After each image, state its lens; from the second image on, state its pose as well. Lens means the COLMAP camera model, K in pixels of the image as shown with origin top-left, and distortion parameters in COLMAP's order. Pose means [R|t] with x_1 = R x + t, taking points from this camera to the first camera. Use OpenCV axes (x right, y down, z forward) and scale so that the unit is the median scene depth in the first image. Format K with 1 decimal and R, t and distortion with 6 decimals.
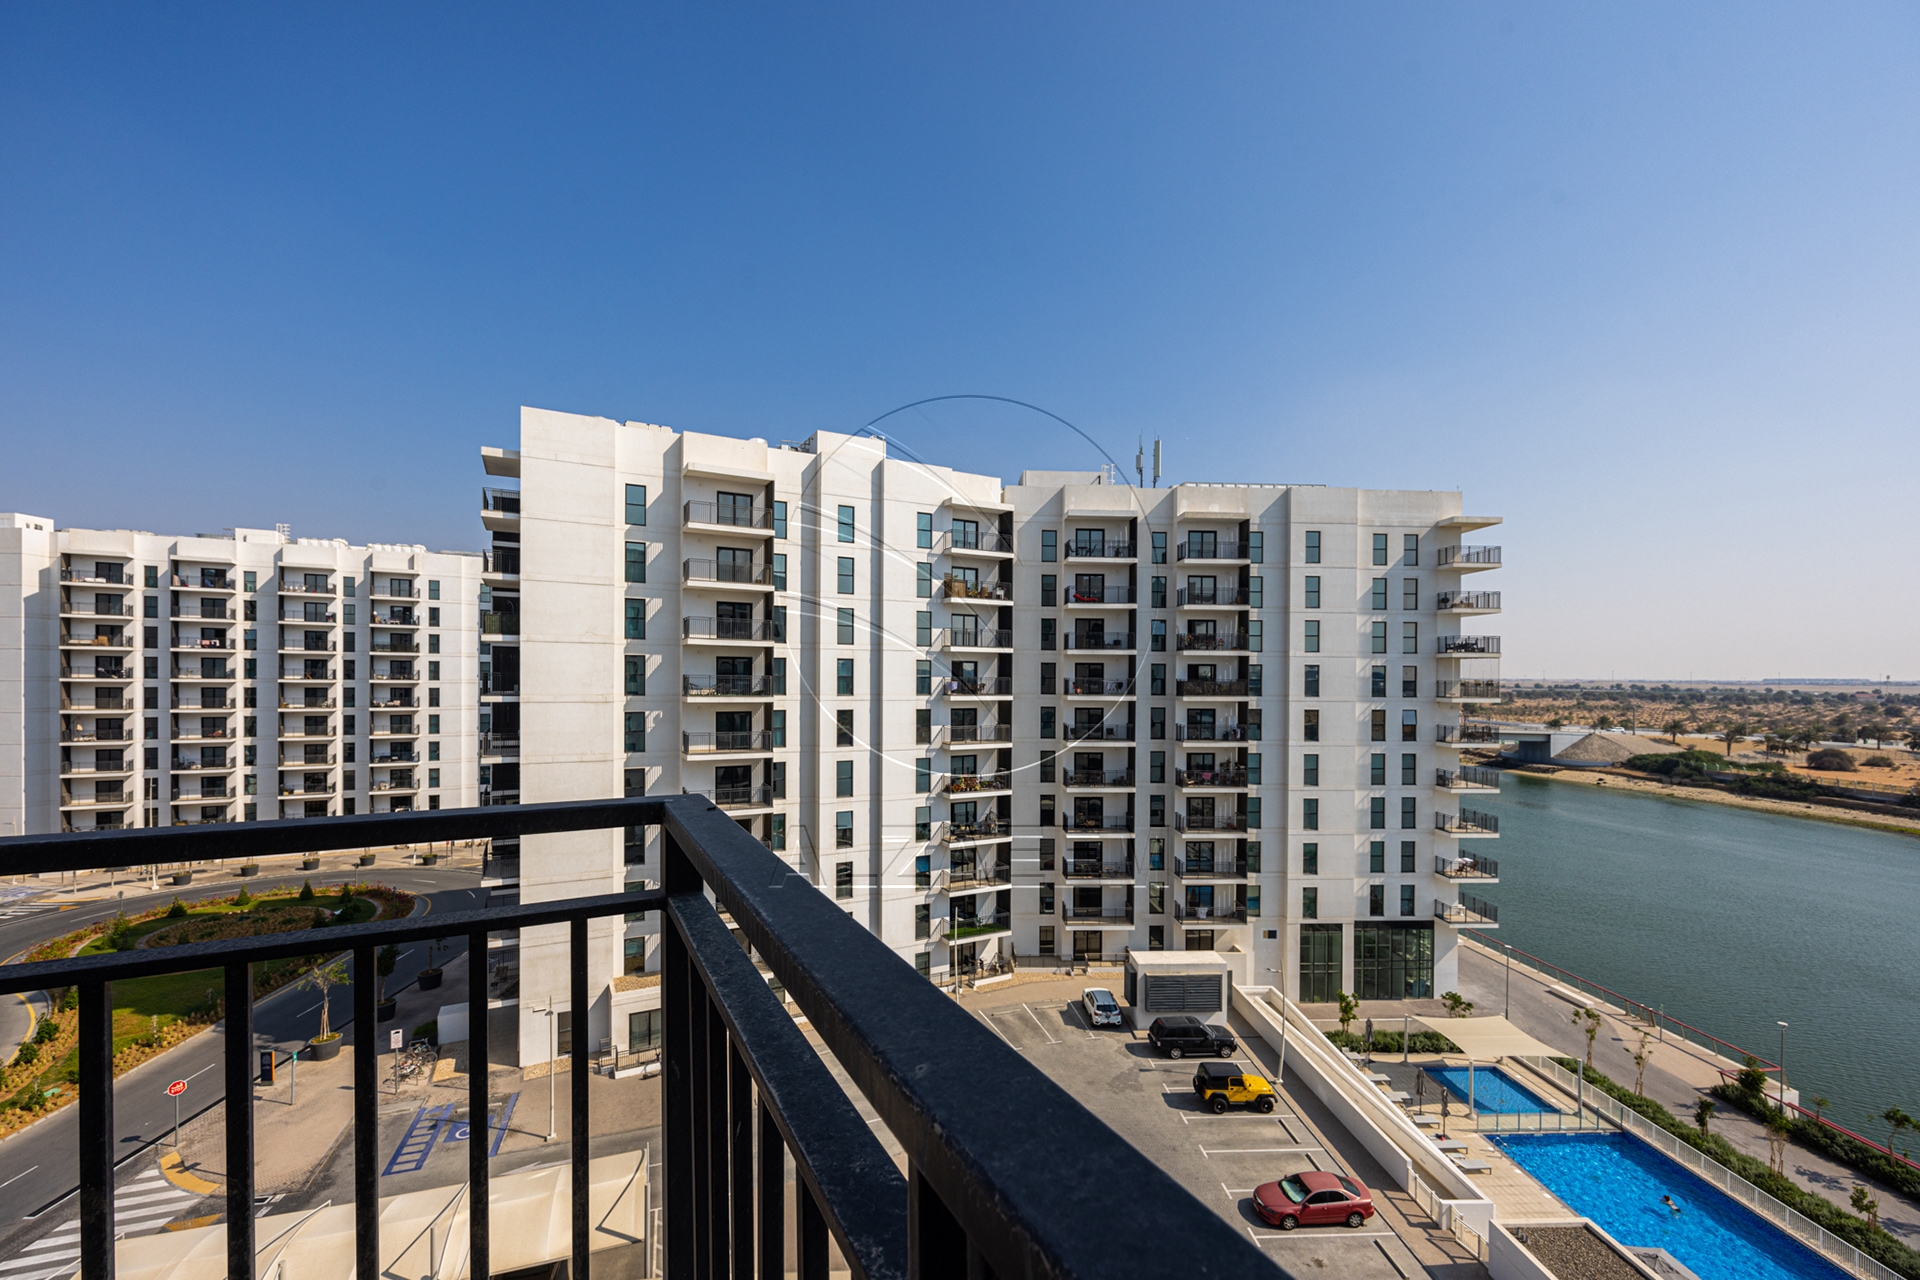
lens RADIAL K [[798.7, 0, 954.3], [0, 798.7, 681.0], [0, 0, 1]] dist [-0.004099, 0.001515]
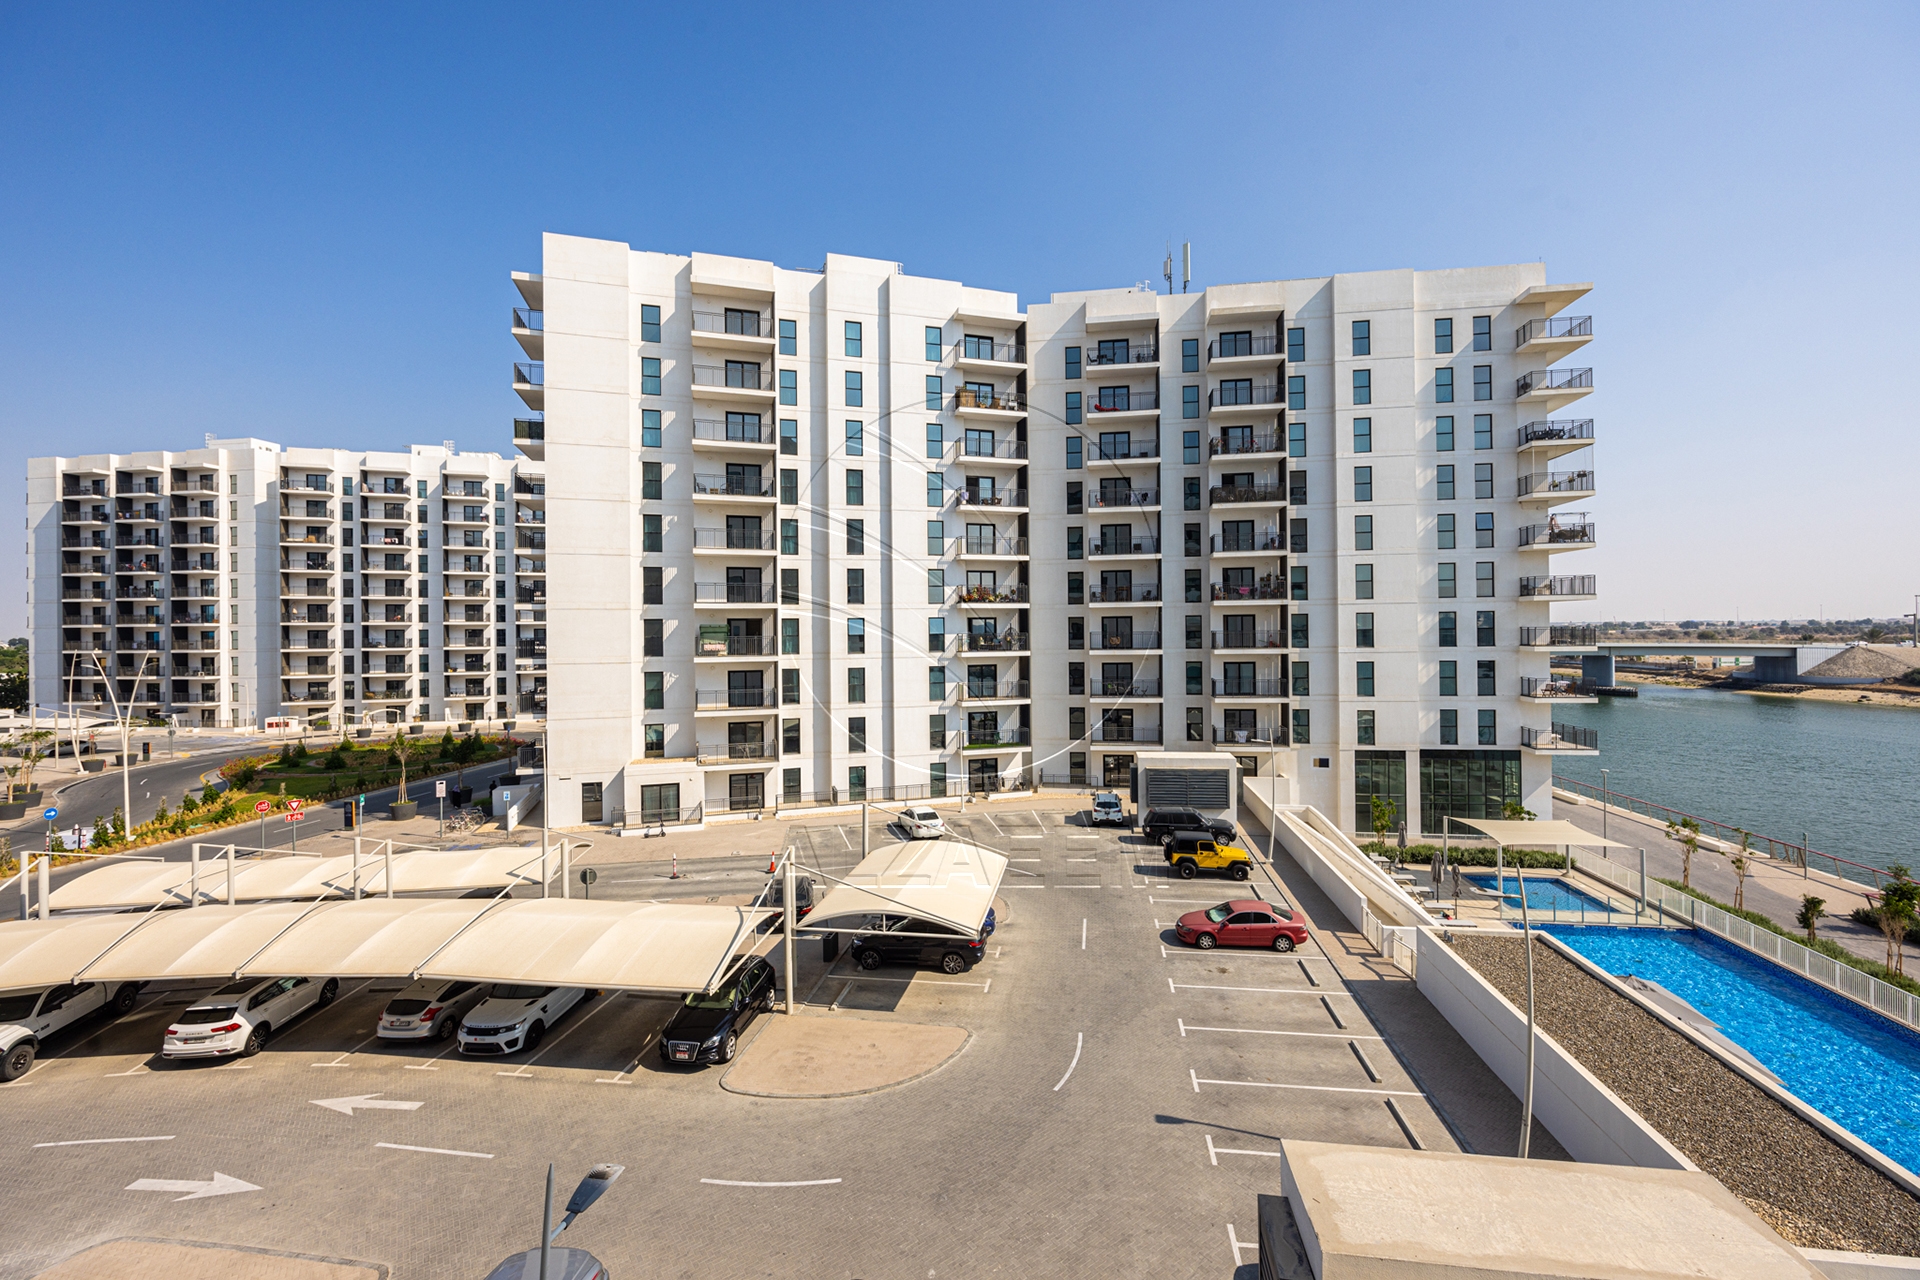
lens RADIAL K [[798.7, 0, 964.7], [0, 798.7, 630.3], [0, 0, 1]] dist [-0.004099, 0.001515]
pose [[0.981967, -0.017648, -0.188226, 0.169756], [0.016286, 0.999829, -0.008781, 0.168312], [0.188349, 0.005557, 0.982086, 0.019179]]
